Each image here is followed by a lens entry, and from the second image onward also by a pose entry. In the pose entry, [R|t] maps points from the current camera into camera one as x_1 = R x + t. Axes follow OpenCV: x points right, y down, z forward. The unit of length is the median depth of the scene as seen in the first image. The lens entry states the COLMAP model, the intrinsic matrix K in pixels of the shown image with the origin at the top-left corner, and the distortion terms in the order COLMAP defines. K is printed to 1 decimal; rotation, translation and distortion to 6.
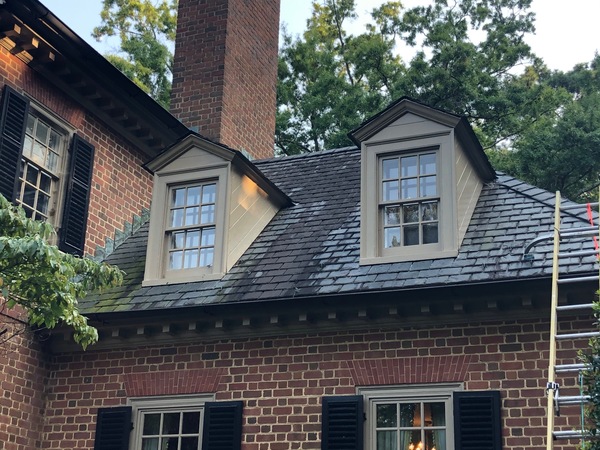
lens RADIAL K [[945.8, 0, 300.0], [0, 945.8, 225.0], [0, 0, 1]] dist [0.213703, -0.921084]
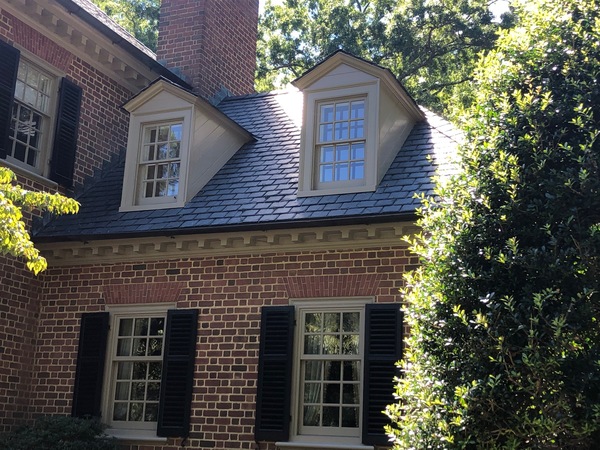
lens RADIAL K [[897.0, 0, 300.0], [0, 897.0, 225.0], [0, 0, 1]] dist [0.053543, 0.006114]
pose [[0.999681, 0.009254, -0.023514, 0.089452], [-0.007064, 0.995771, 0.091601, -0.023749], [0.024262, -0.091405, 0.995518, -0.105419]]
